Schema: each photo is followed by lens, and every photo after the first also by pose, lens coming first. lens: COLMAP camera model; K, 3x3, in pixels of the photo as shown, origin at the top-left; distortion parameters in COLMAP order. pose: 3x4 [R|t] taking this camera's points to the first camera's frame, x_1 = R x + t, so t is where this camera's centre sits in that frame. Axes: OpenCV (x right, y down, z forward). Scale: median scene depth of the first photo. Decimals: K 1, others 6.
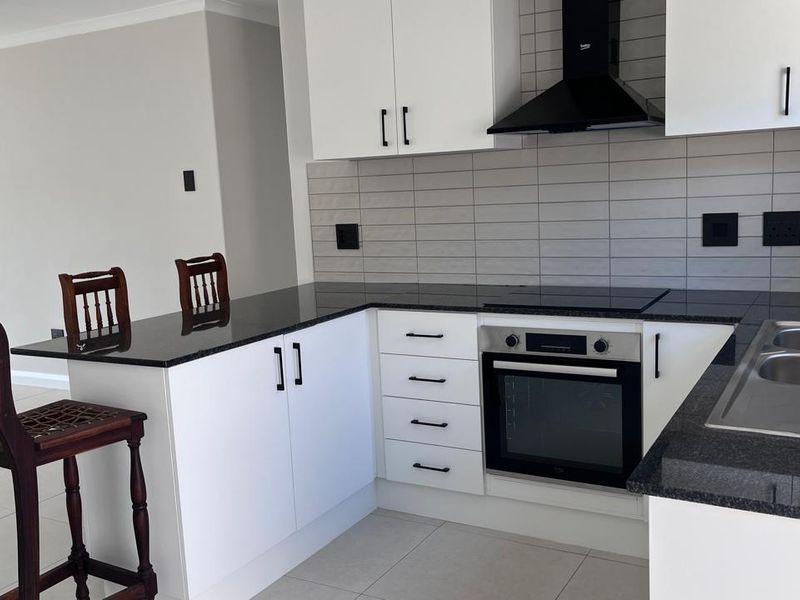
lens RADIAL K [[810.8, 0, 400.5], [0, 810.8, 309.9], [0, 0, 1]] dist [0.097274, -0.236628]
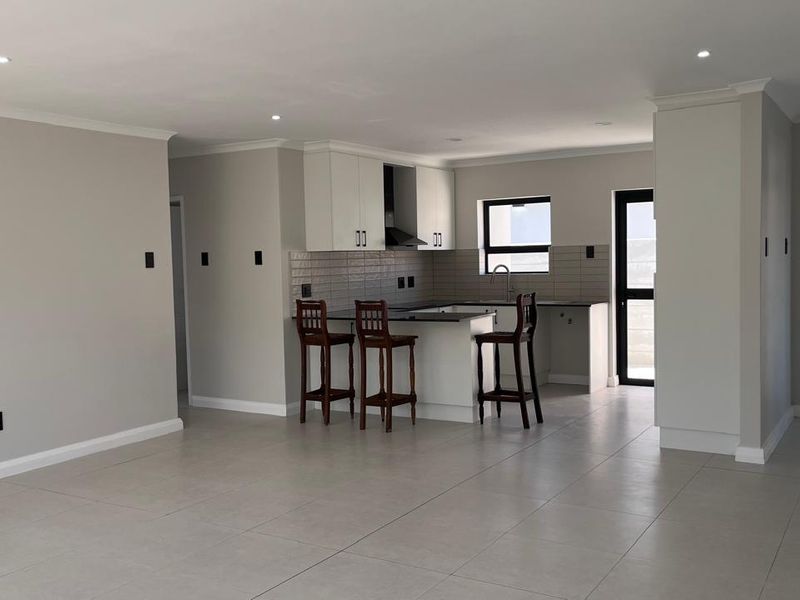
lens RADIAL K [[810.8, 0, 400.5], [0, 810.8, 309.9], [0, 0, 1]] dist [0.097274, -0.236628]
pose [[0.040510, -0.013217, 0.999092, -2.200201], [0.183670, 0.982972, 0.005556, -0.018215], [-0.982153, 0.183278, 0.042248, 0.799793]]
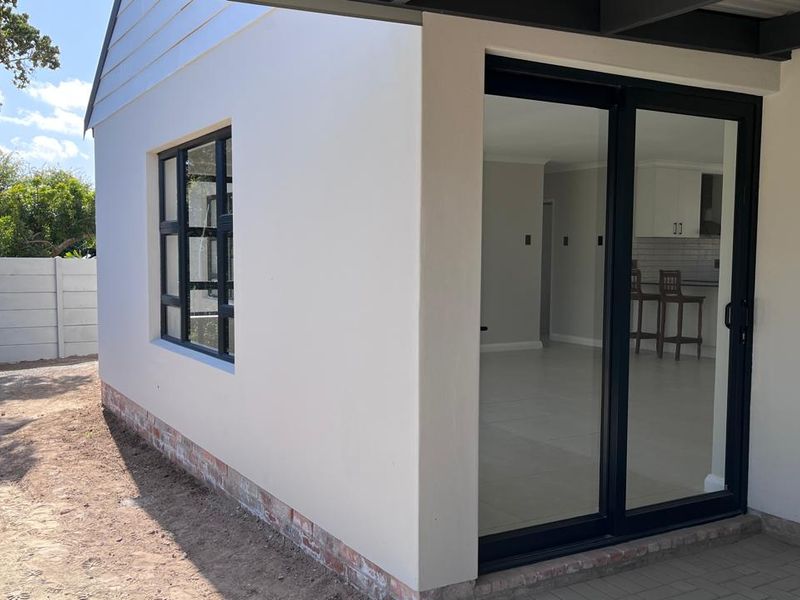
lens RADIAL K [[810.8, 0, 400.5], [0, 810.8, 309.9], [0, 0, 1]] dist [0.097274, -0.236628]
pose [[0.493473, -0.003632, 0.869754, -3.183617], [0.108844, 0.992388, -0.057611, 0.150157], [-0.862924, 0.123097, 0.490112, 0.394821]]
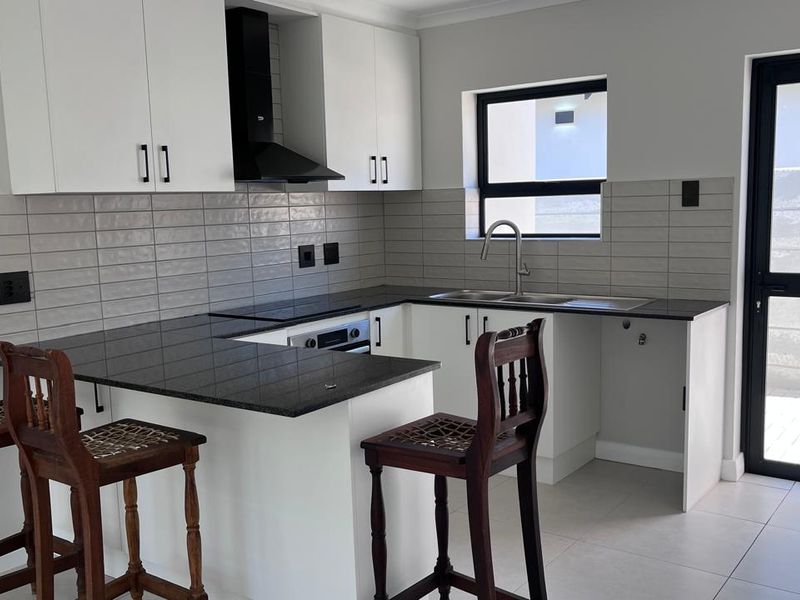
lens RADIAL K [[810.8, 0, 400.5], [0, 810.8, 309.9], [0, 0, 1]] dist [0.097274, -0.236628]
pose [[0.117067, -0.083202, 0.989633, -0.929076], [0.181803, 0.981441, 0.061007, -0.054740], [-0.976342, 0.172776, 0.130021, 0.588329]]
